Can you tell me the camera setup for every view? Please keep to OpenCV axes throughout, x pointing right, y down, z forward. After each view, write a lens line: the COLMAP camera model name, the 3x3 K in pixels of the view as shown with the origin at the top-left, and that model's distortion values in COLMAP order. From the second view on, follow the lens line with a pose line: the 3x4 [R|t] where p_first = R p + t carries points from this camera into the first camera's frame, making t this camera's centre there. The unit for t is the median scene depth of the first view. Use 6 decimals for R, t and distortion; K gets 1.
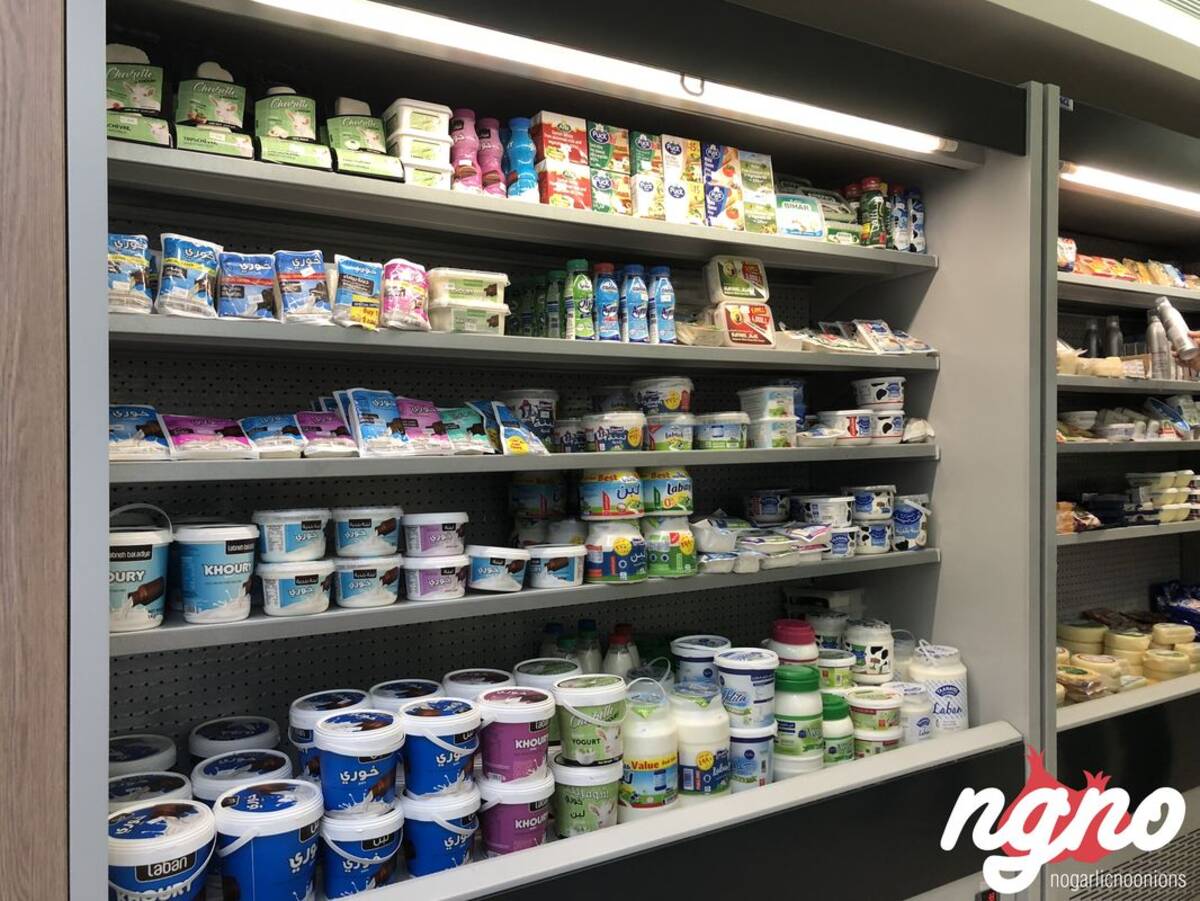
lens RADIAL K [[977.7, 0, 586.8], [0, 977.7, 447.2], [0, 0, 1]] dist [0.027095, -0.018926]
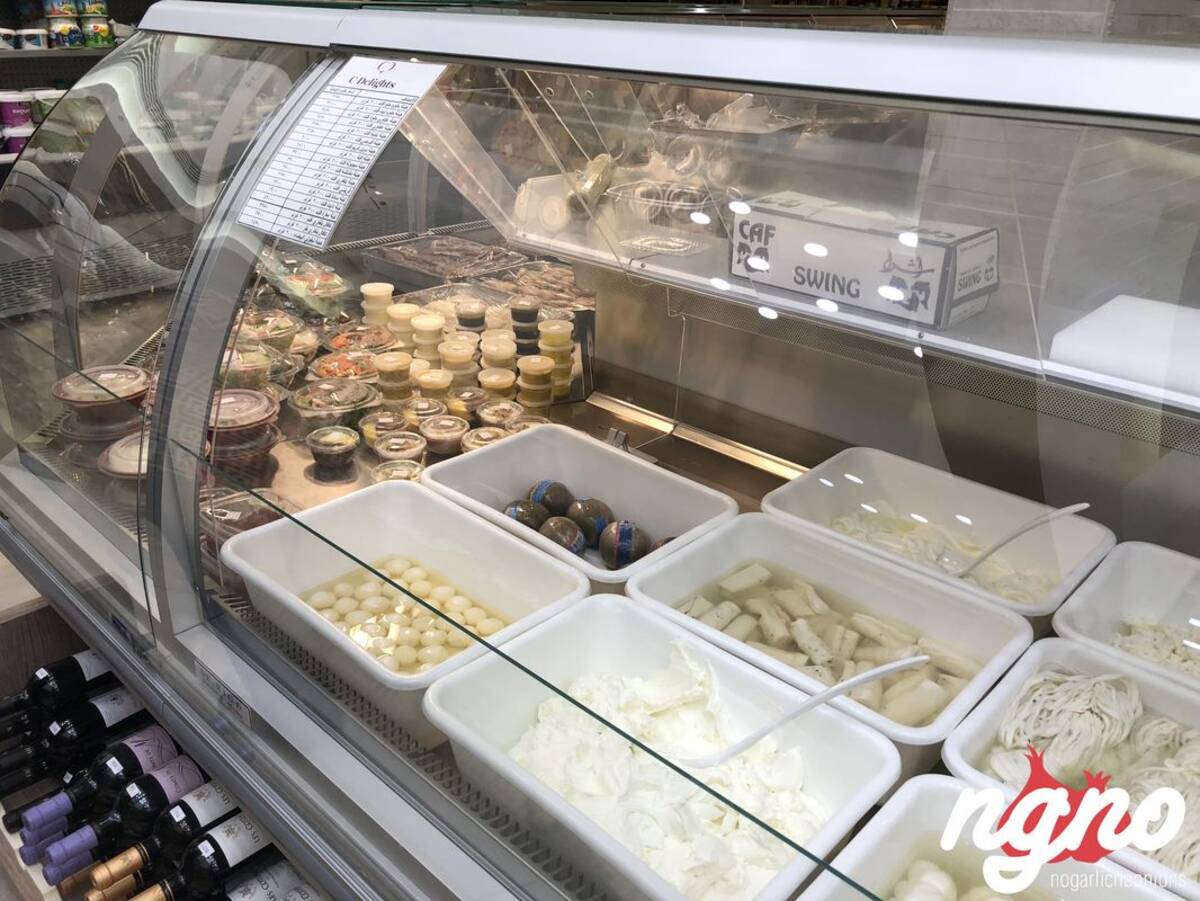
lens RADIAL K [[977.7, 0, 599.9], [0, 977.7, 447.2], [0, 0, 1]] dist [0.027095, -0.018926]
pose [[0.971437, -0.079109, 0.223721, 0.683154], [-0.019245, 0.913424, 0.406555, 0.037265], [-0.236514, -0.399248, 0.885811, -1.731215]]
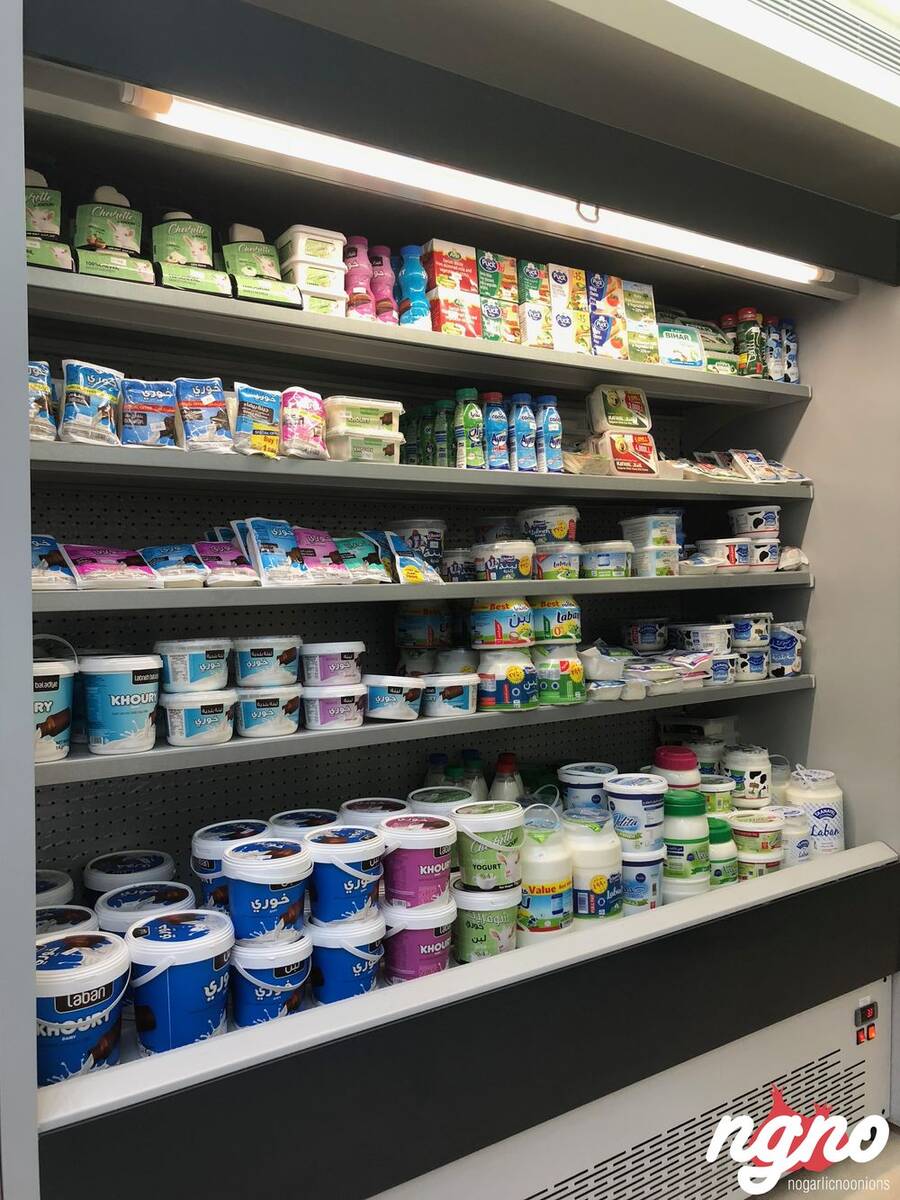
lens RADIAL K [[977.7, 0, 459.7], [0, 977.7, 598.9], [0, 0, 1]] dist [0.027095, -0.018926]
pose [[0.999247, -0.010955, 0.037227, -0.062215], [0.010509, 0.999871, 0.012143, 0.012035], [-0.037355, -0.011743, 0.999233, -0.002164]]
